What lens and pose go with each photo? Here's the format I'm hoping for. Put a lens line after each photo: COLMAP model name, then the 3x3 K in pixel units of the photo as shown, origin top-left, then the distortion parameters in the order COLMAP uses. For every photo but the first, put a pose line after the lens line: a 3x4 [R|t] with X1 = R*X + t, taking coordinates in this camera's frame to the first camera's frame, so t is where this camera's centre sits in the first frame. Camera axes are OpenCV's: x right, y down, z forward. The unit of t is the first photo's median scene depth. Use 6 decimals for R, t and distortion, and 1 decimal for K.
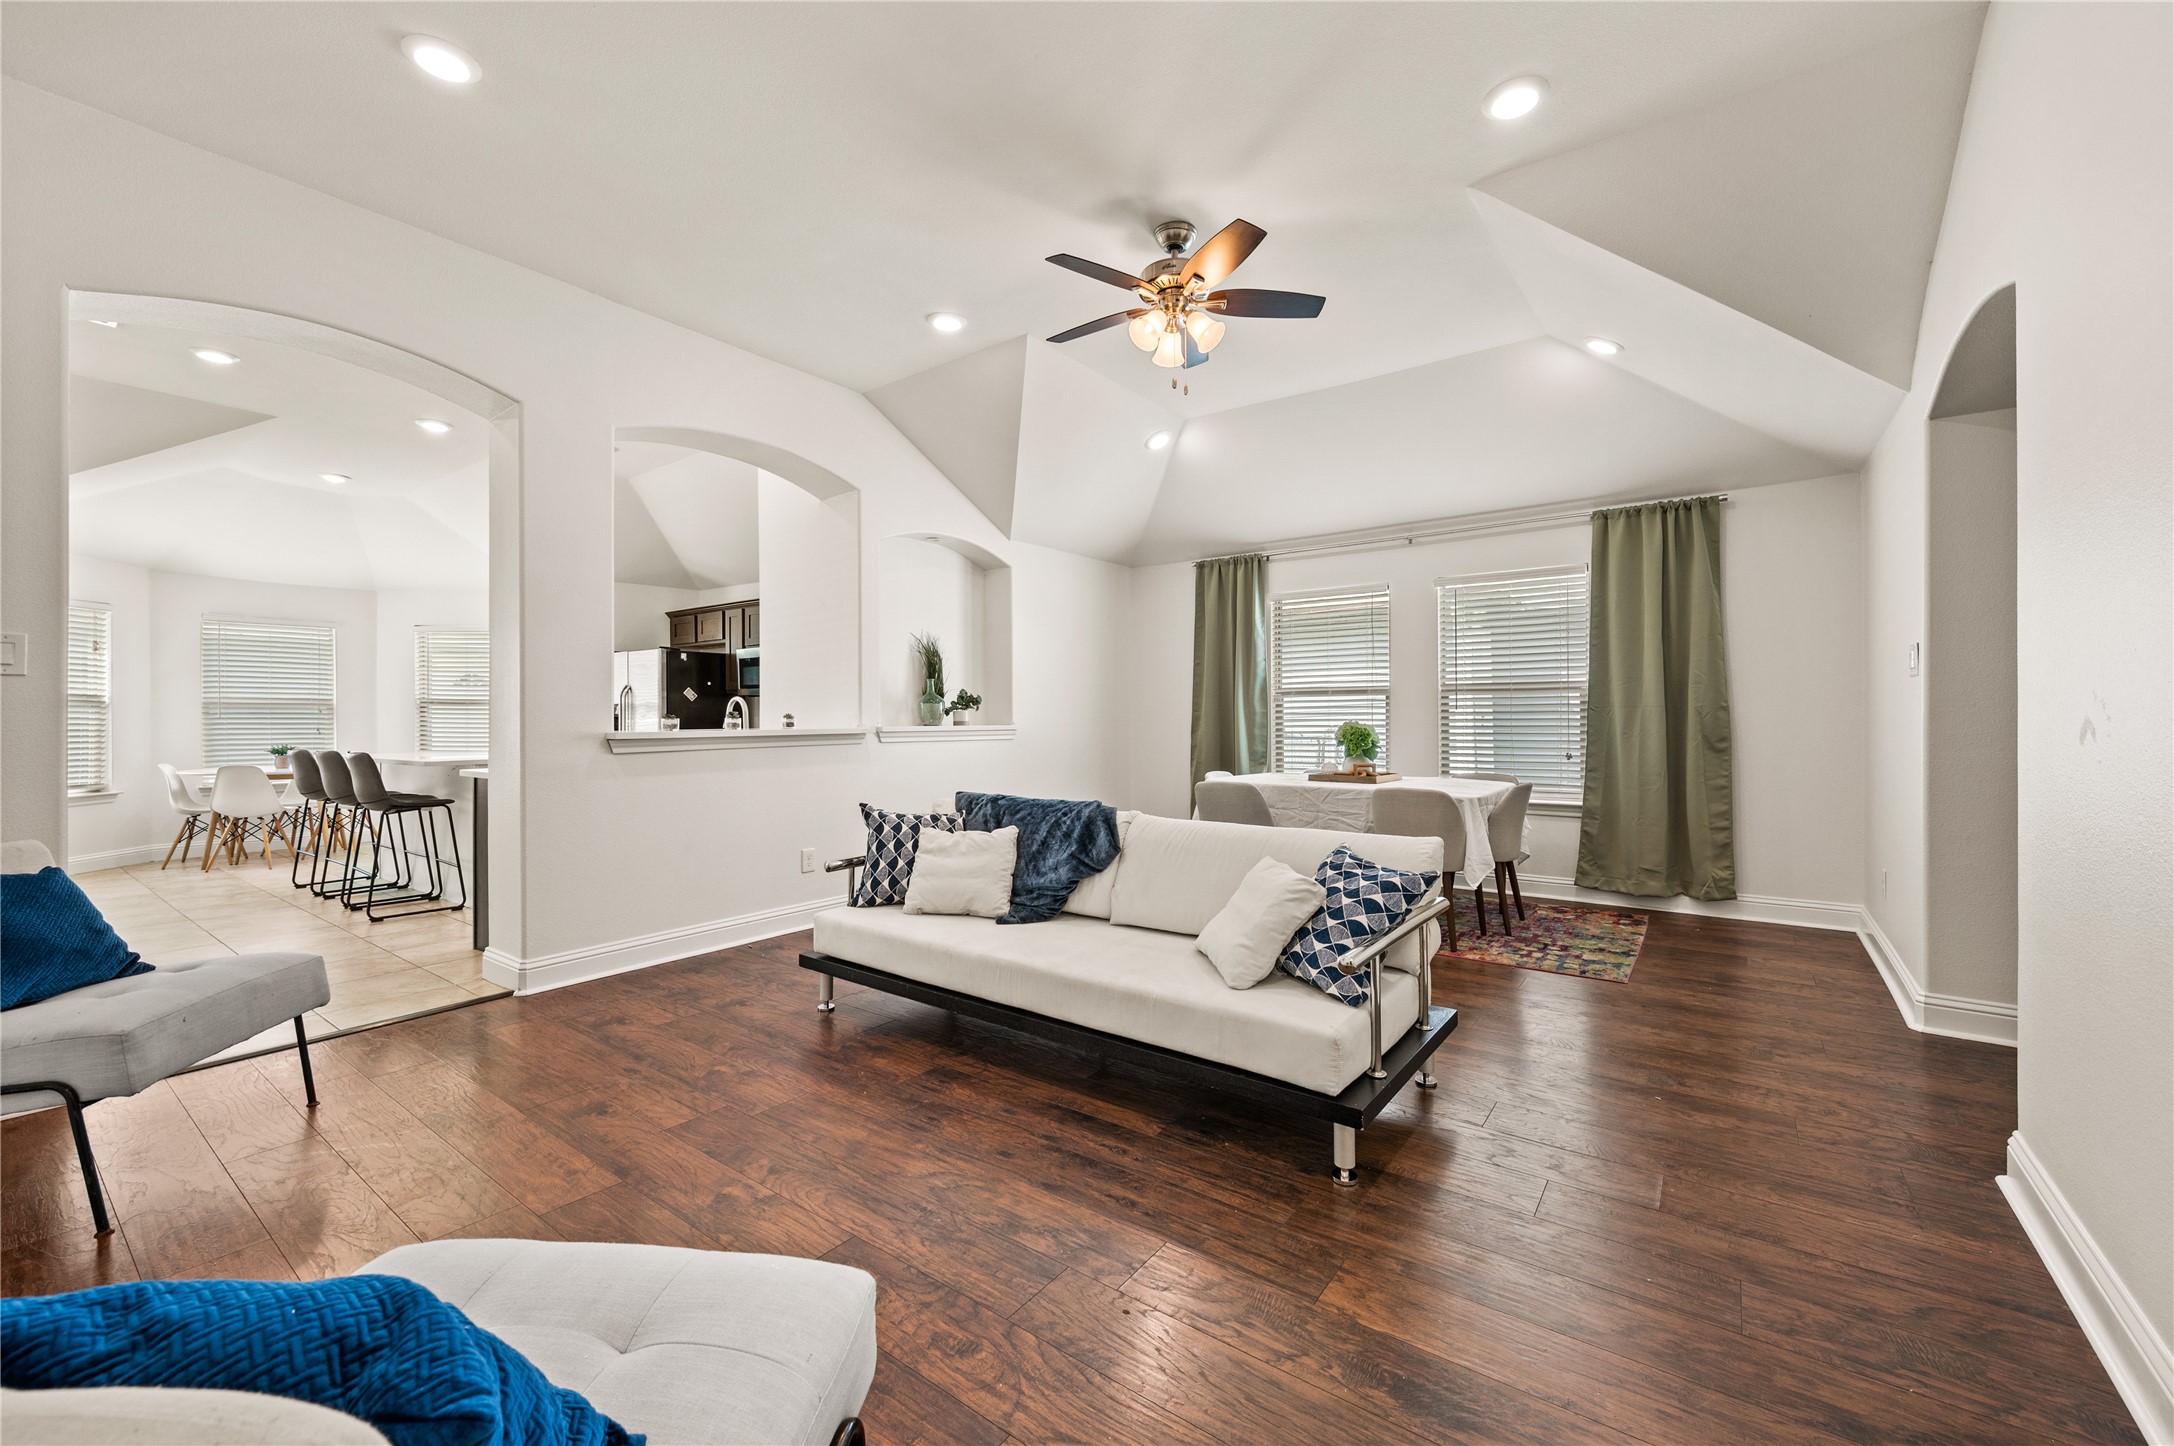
lens RADIAL K [[861.3, 0, 1083.0], [0, 861.3, 718.3], [0, 0, 1]] dist [0.001148, -0.000197]
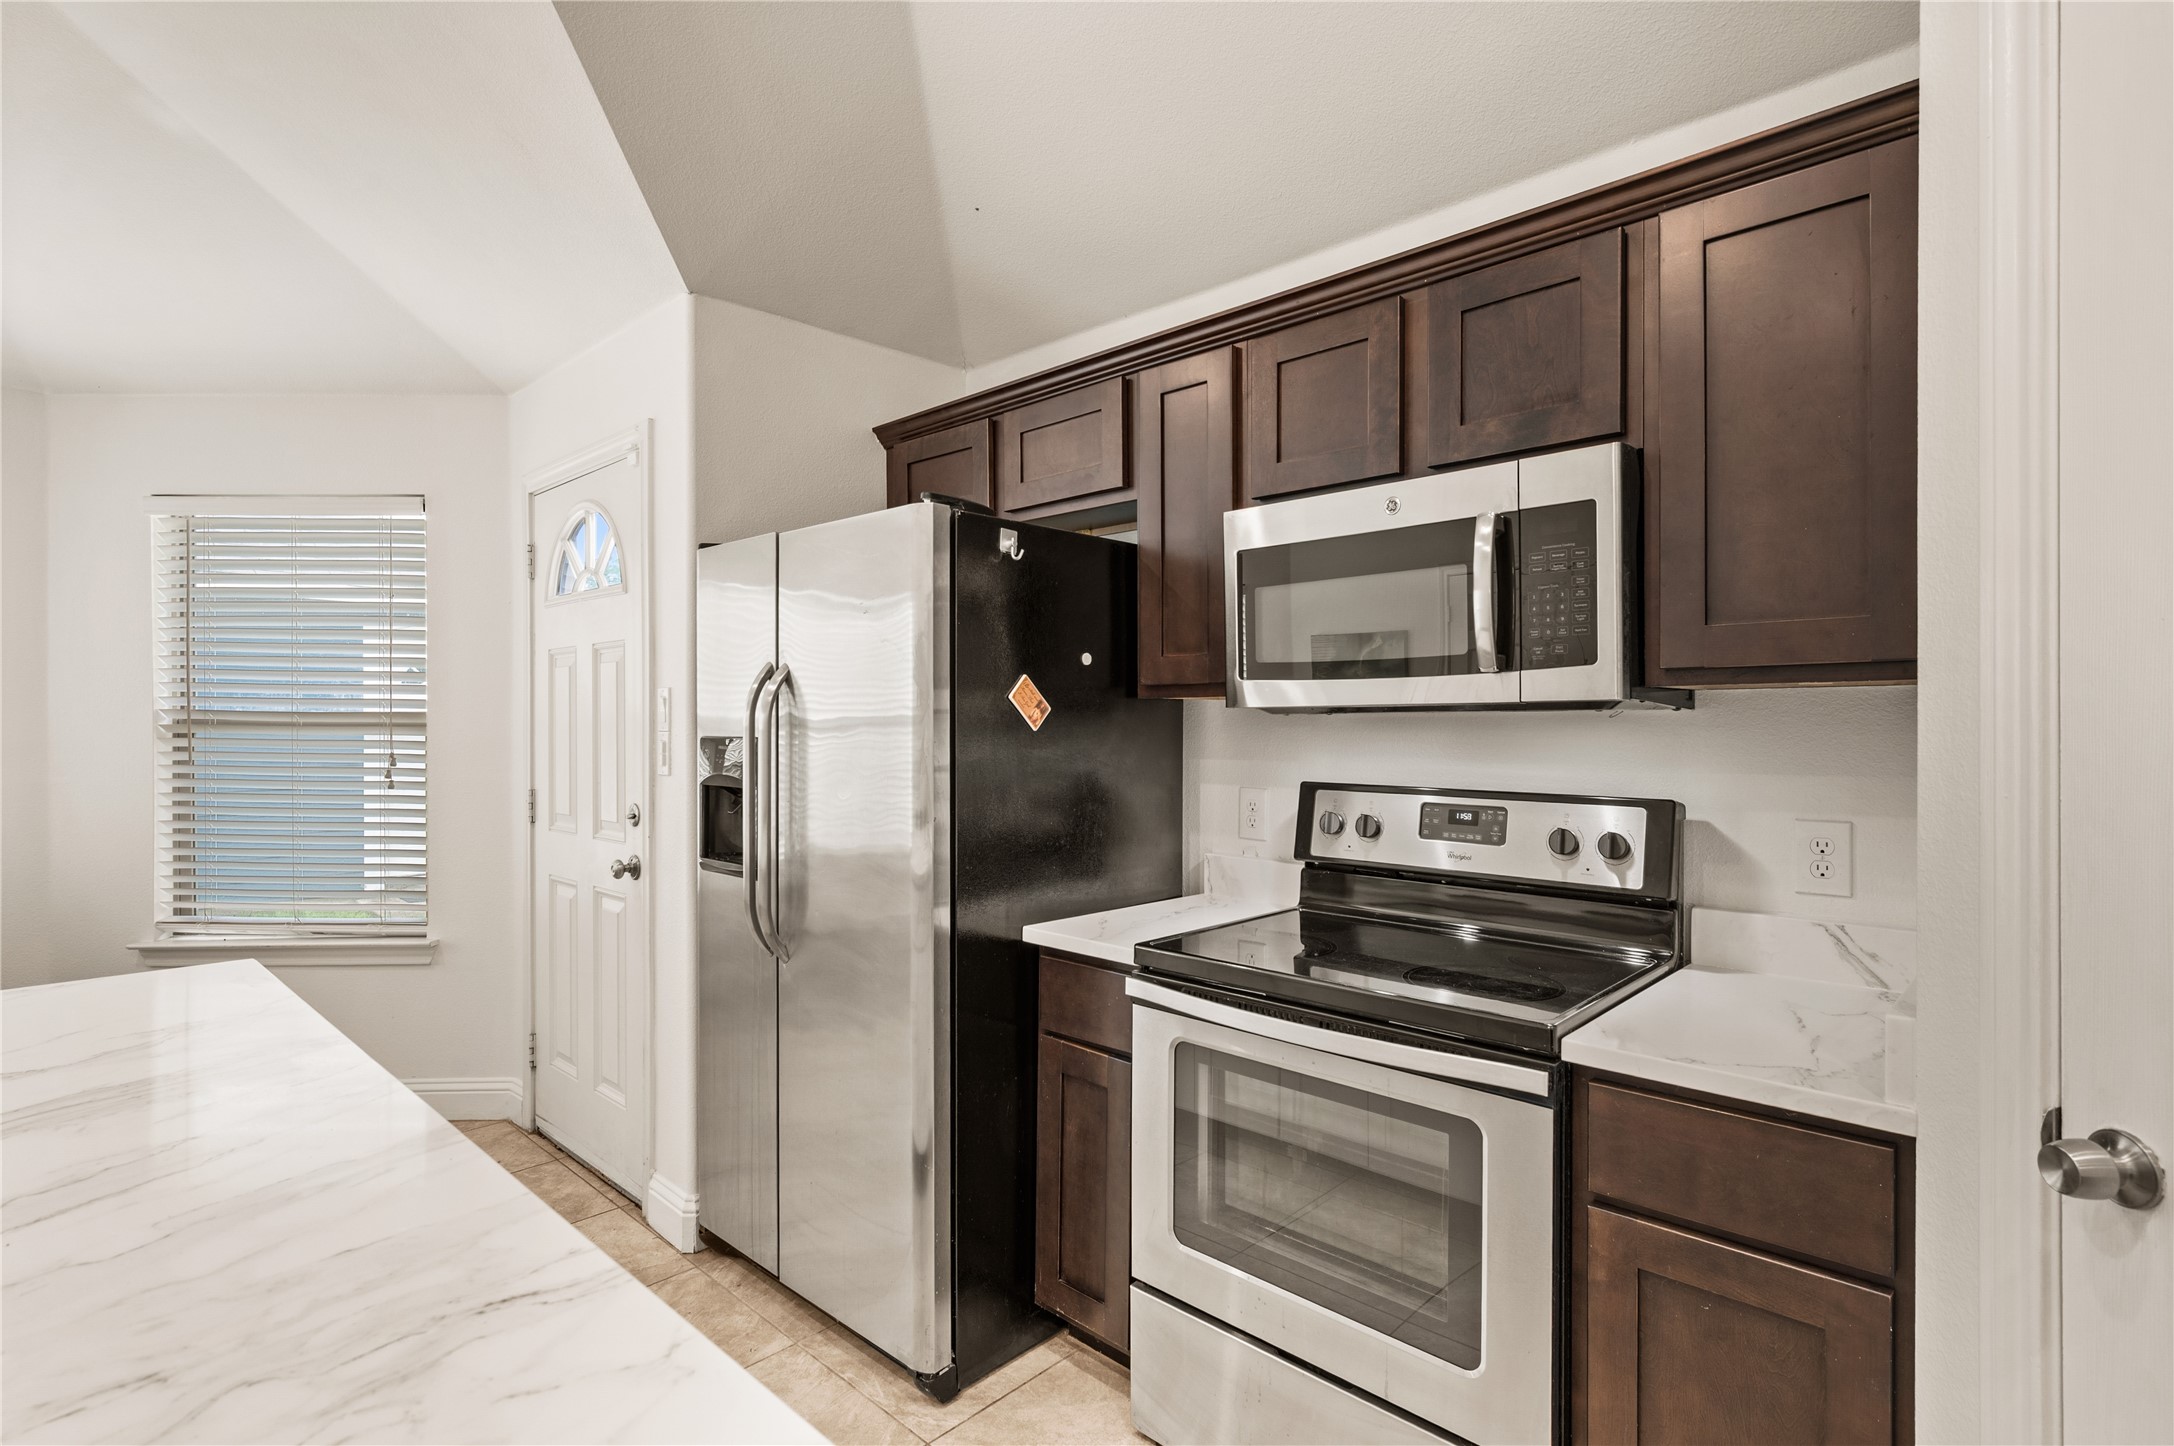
lens RADIAL K [[1048.8, 0, 1087.0], [0, 1048.8, 723.0], [0, 0, 1]] dist [0.002269, 0.000643]
pose [[0.993017, 0.004894, -0.117870, -0.425313], [-0.004441, 0.999982, 0.004108, -0.024867], [0.117888, -0.003556, 0.993020, 0.747304]]
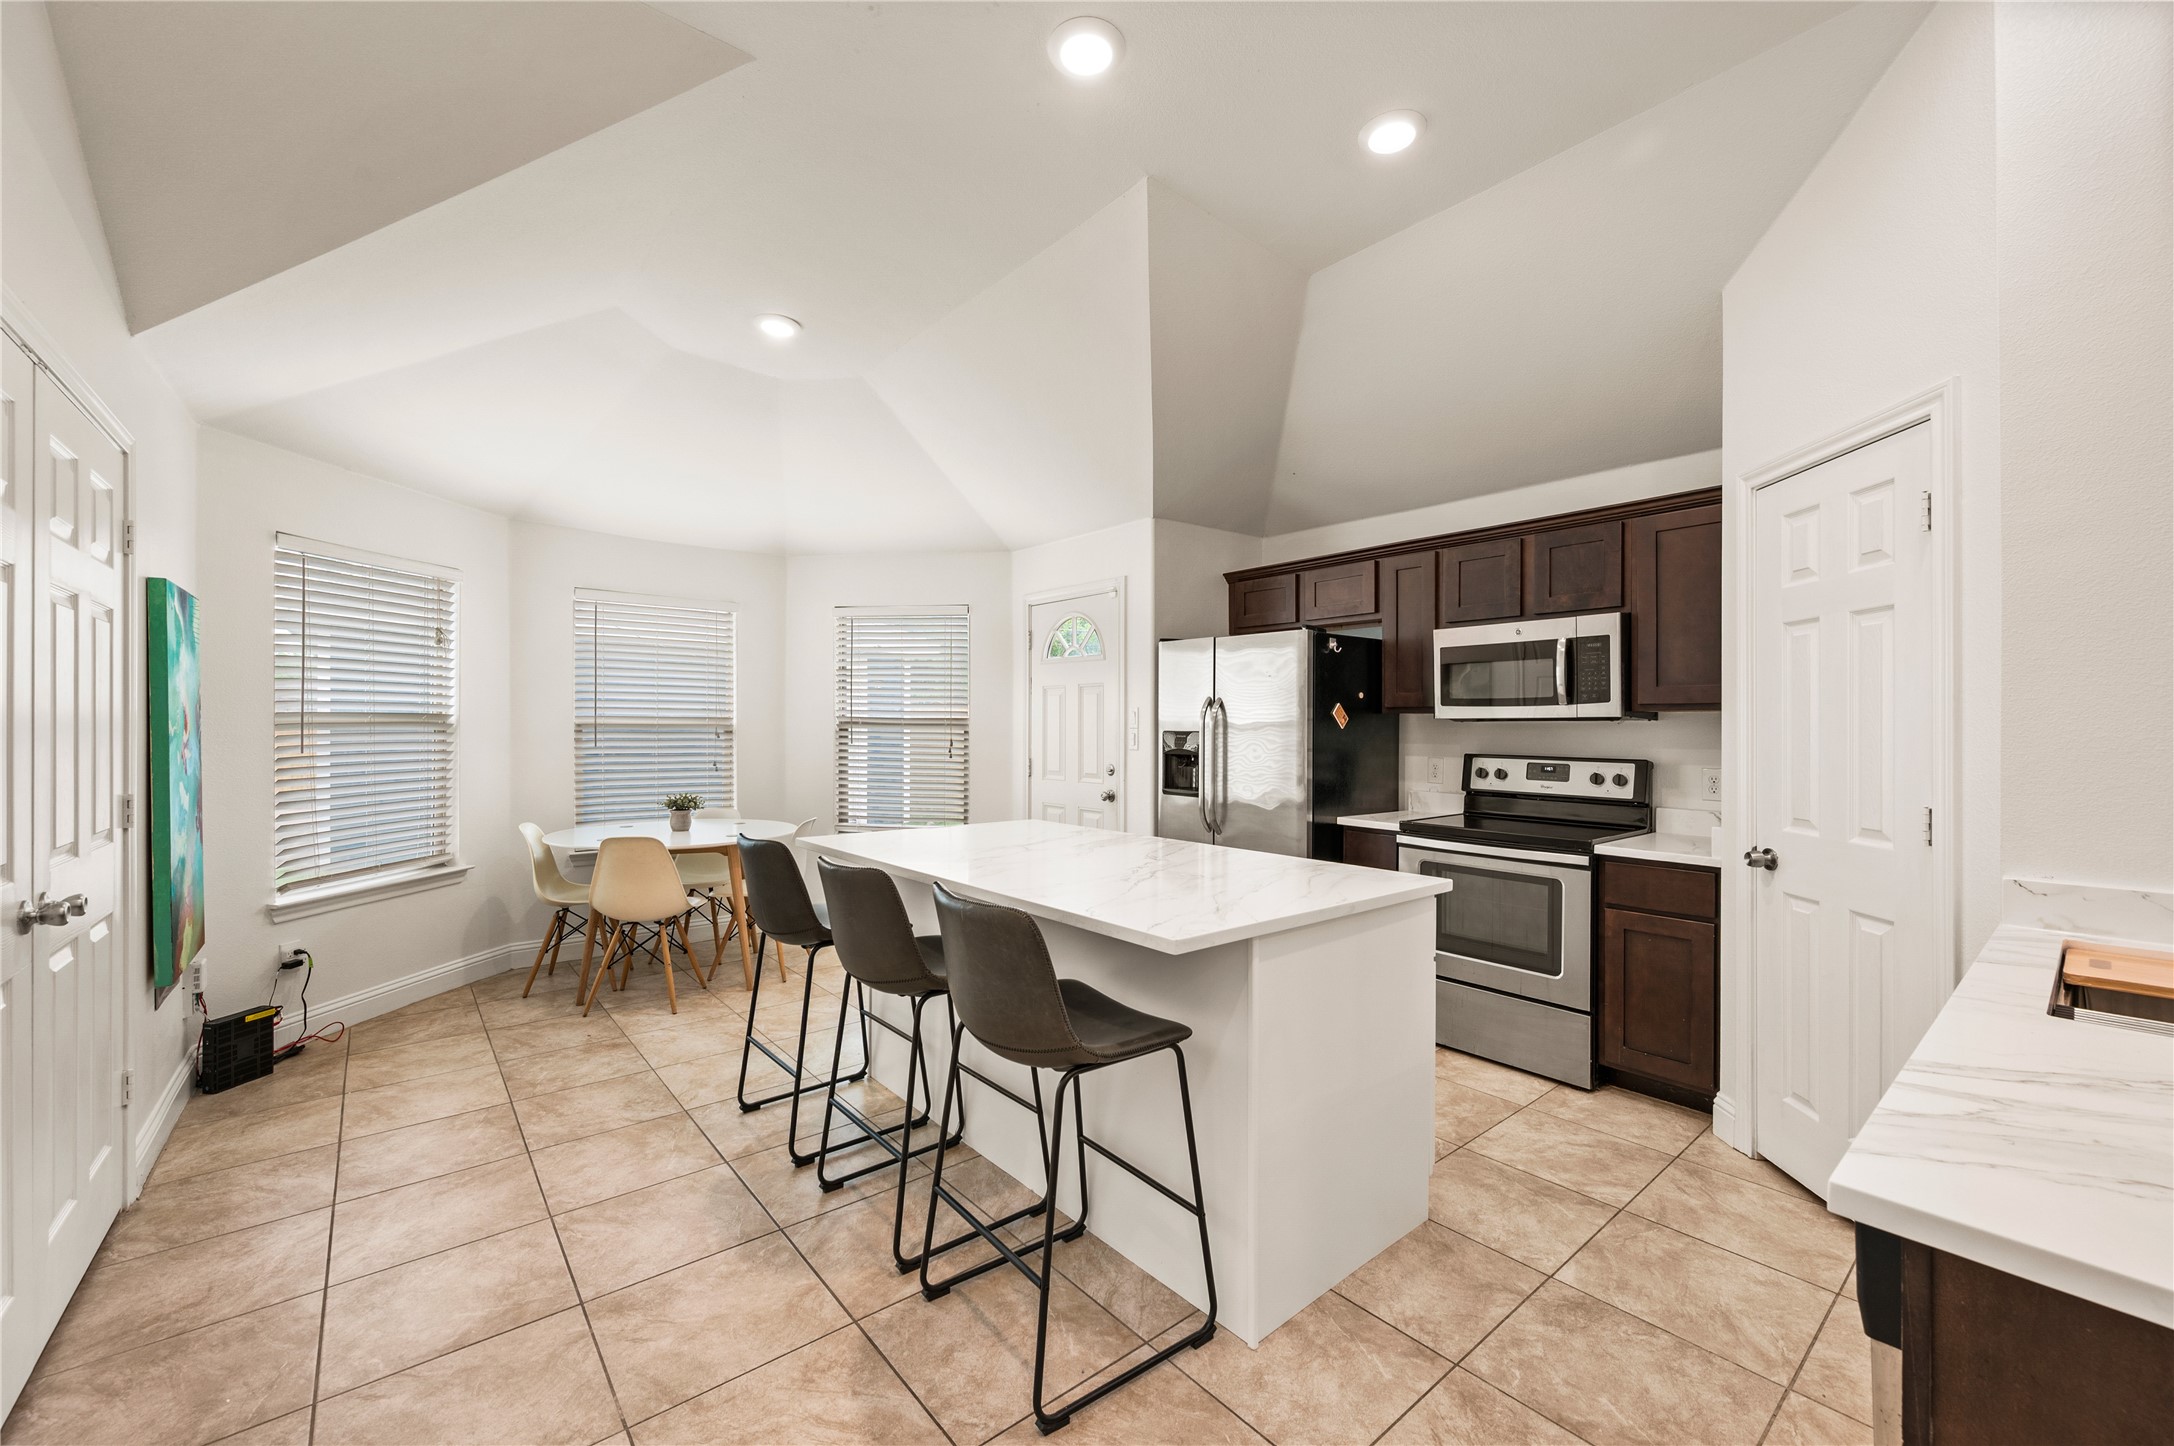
lens RADIAL K [[861.3, 0, 1083.0], [0, 861.3, 718.3], [0, 0, 1]] dist [0.001148, -0.000197]
pose [[0.971538, 0.007768, -0.236756, -0.507609], [-0.008620, 0.999960, -0.002564, -0.025002], [0.236727, 0.004532, 0.971566, 0.470476]]
